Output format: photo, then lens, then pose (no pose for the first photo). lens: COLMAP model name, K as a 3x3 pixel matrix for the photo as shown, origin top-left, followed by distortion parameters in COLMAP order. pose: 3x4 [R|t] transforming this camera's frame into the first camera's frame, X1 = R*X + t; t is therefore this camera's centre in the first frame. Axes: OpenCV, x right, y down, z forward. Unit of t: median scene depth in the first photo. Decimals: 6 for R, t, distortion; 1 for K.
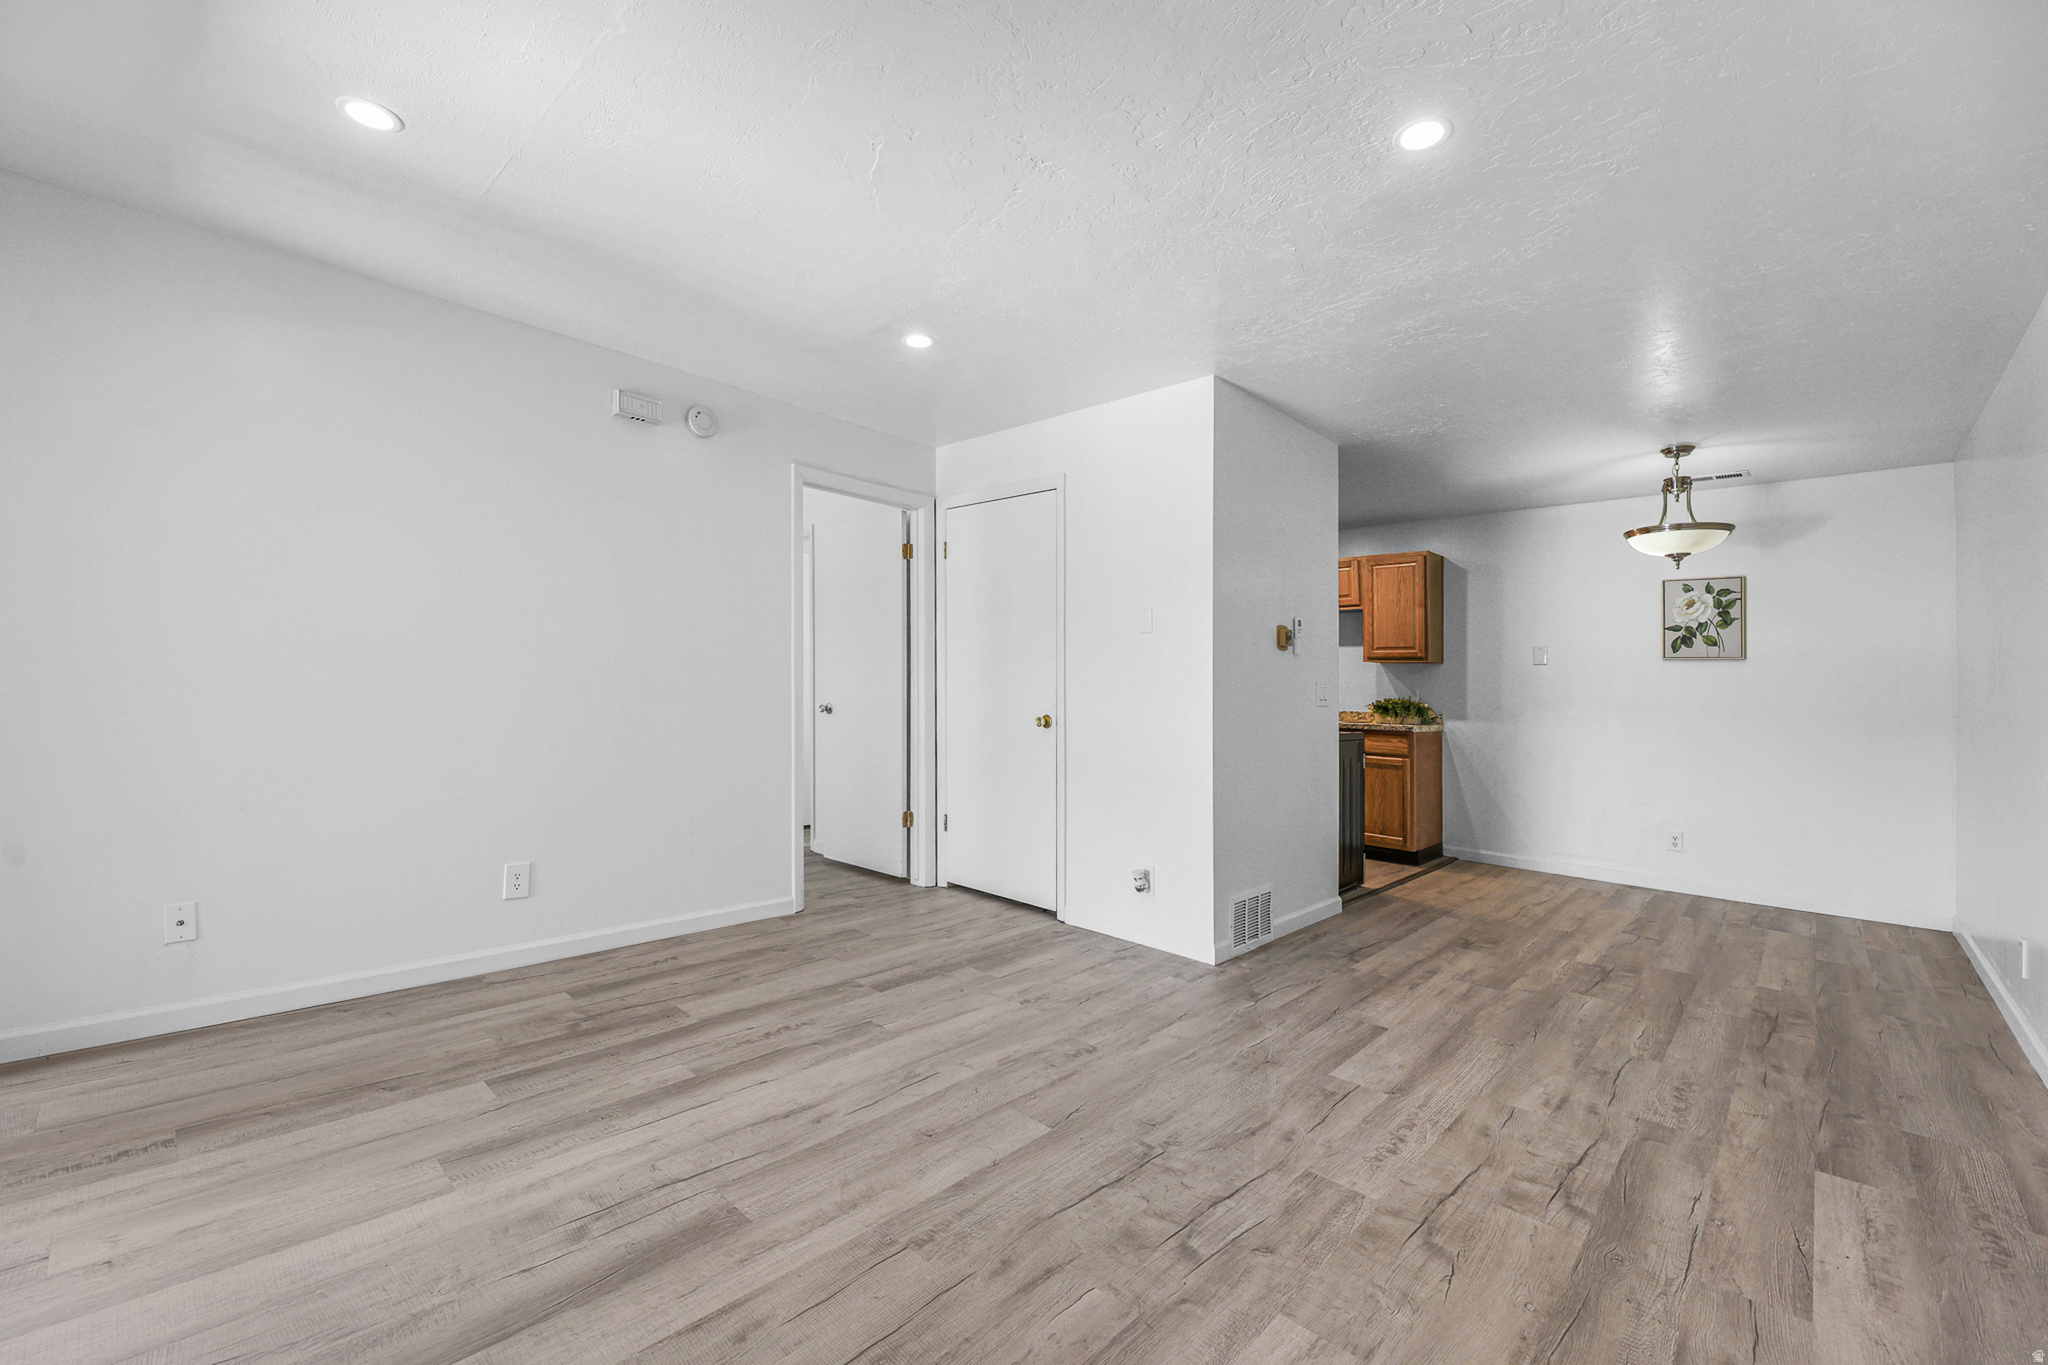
lens RADIAL K [[872.0, 0, 1004.7], [0, 872.0, 671.0], [0, 0, 1]] dist [-0.003742, -0.000878]
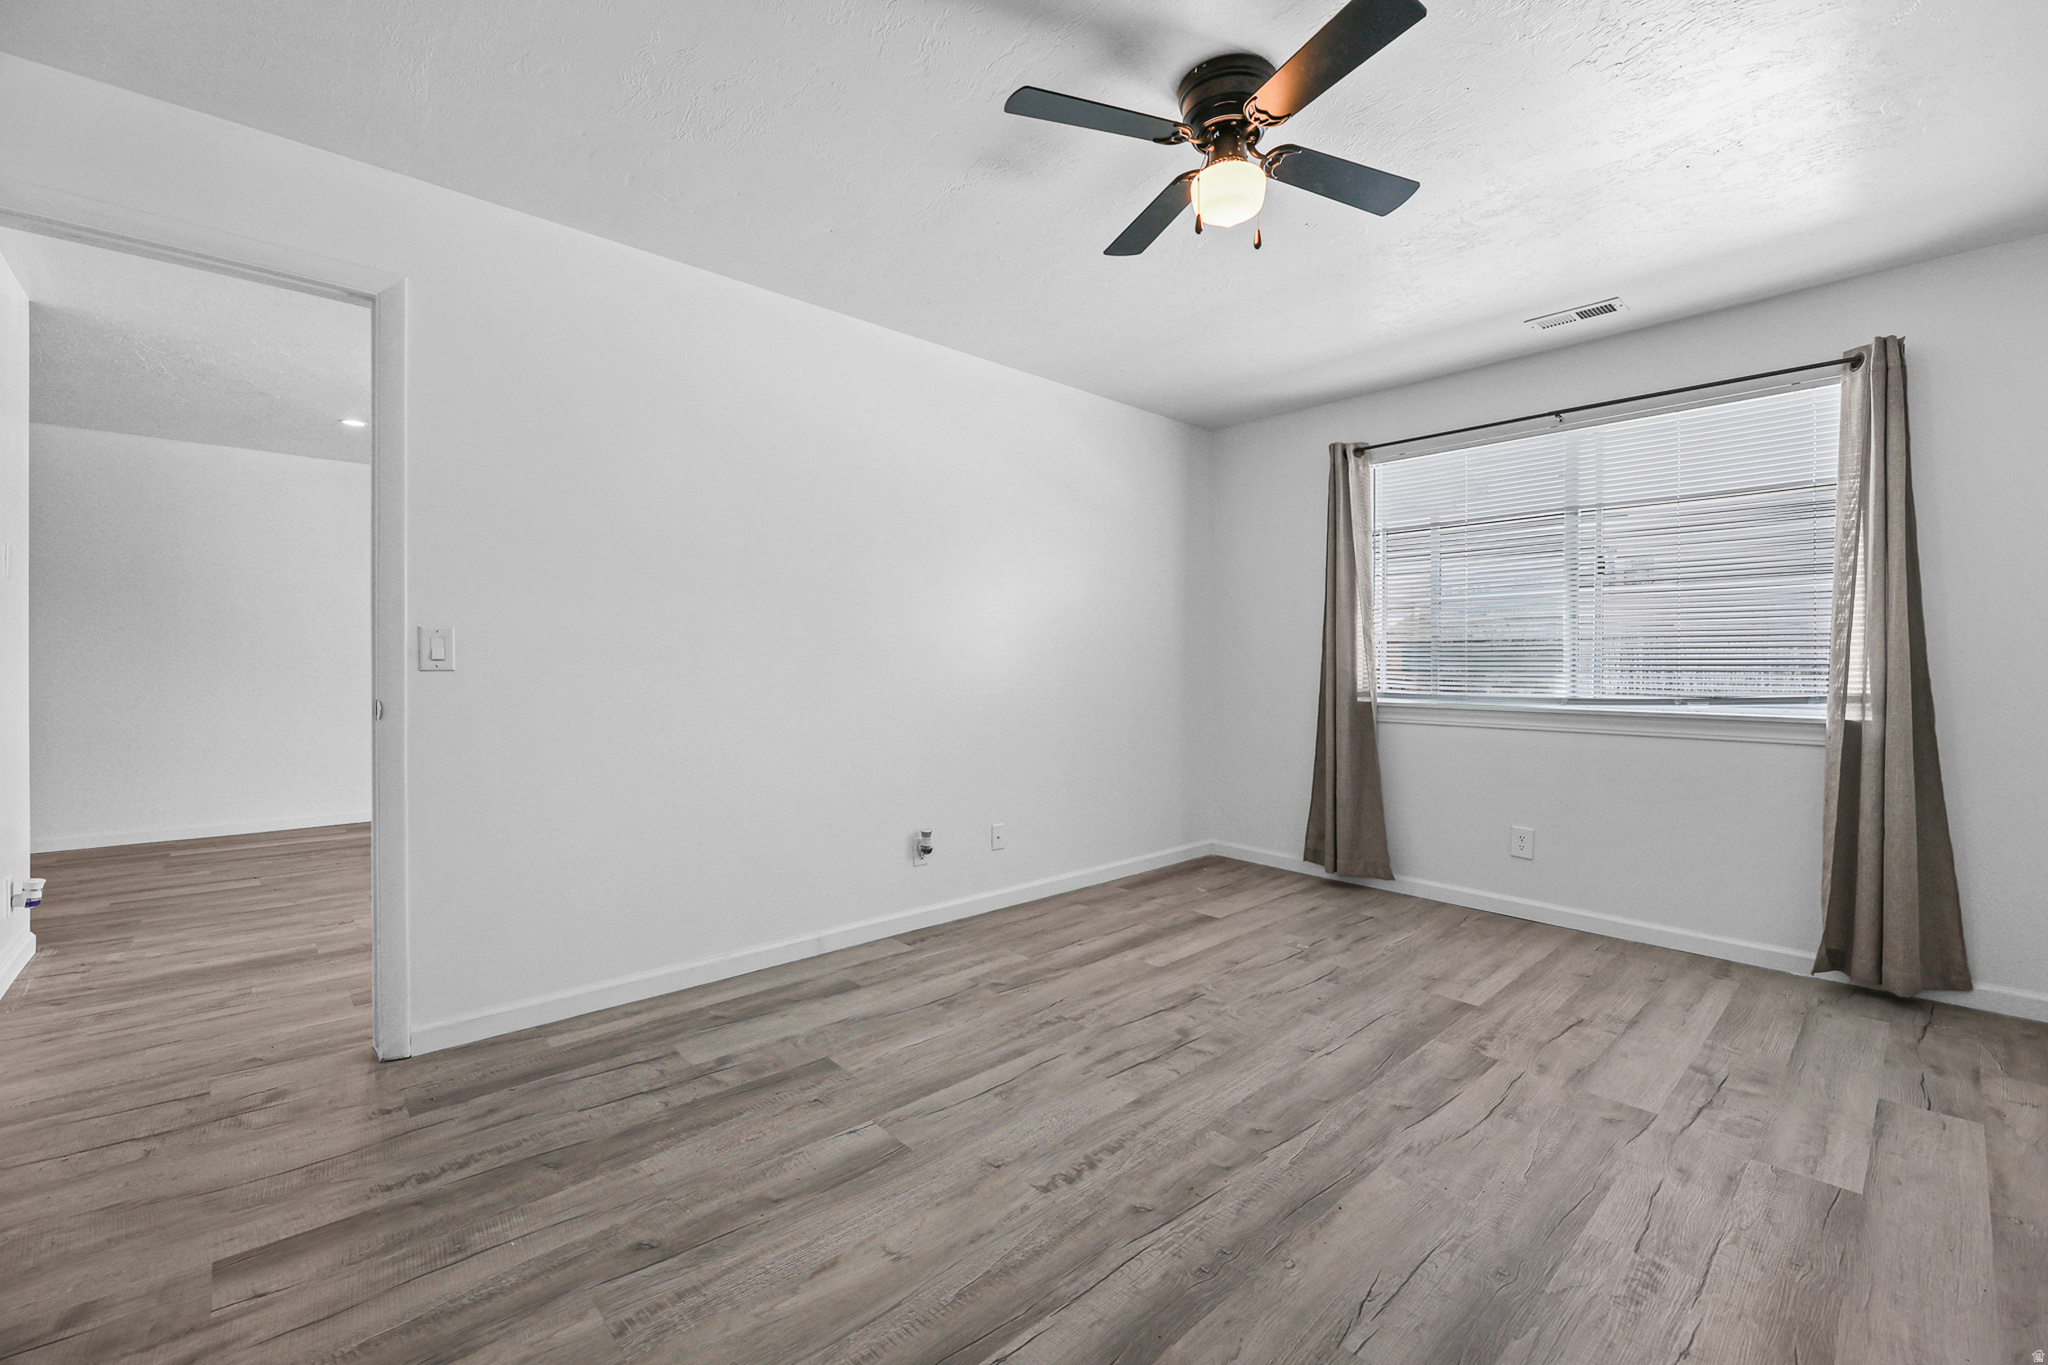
lens RADIAL K [[847.1, 0, 1020.8], [0, 847.1, 666.1], [0, 0, 1]] dist [-0.003486, -0.000600]
pose [[-0.996736, -0.034928, 0.072786, -0.811915], [-0.036079, 0.999243, -0.014558, 0.025698], [-0.072223, -0.017137, -0.997241, 1.809890]]
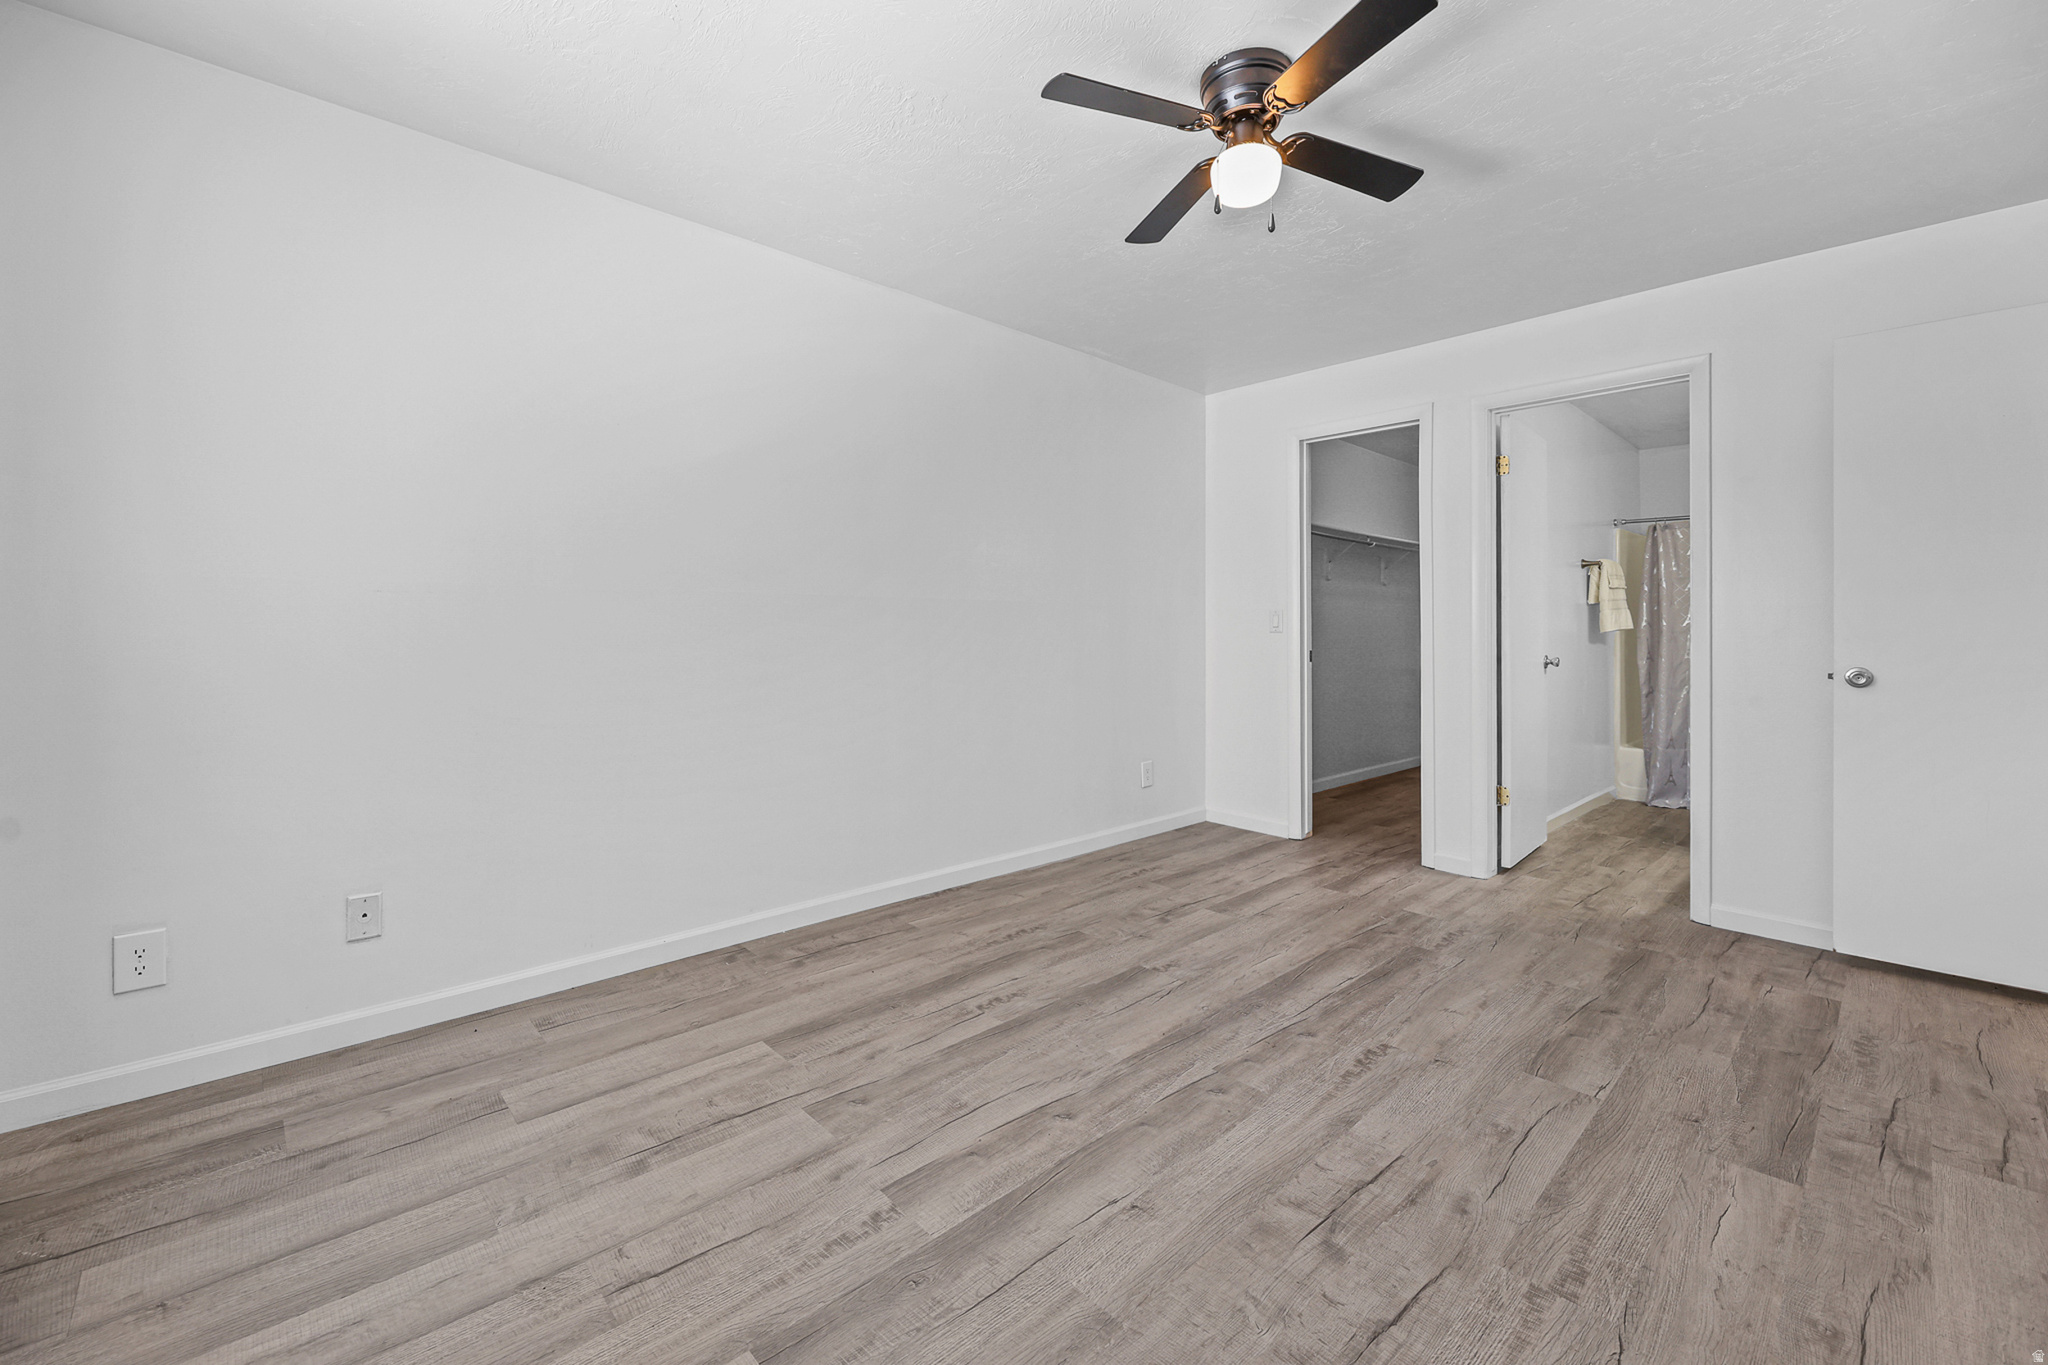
lens RADIAL K [[843.7, 0, 1018.2], [0, 843.7, 630.4], [0, 0, 1]] dist [-0.002689, -0.001002]
pose [[0.997709, -0.023941, -0.063268, -1.027915], [0.024985, 0.999564, 0.015763, -0.009299], [0.062863, -0.017307, 0.997872, 0.677499]]
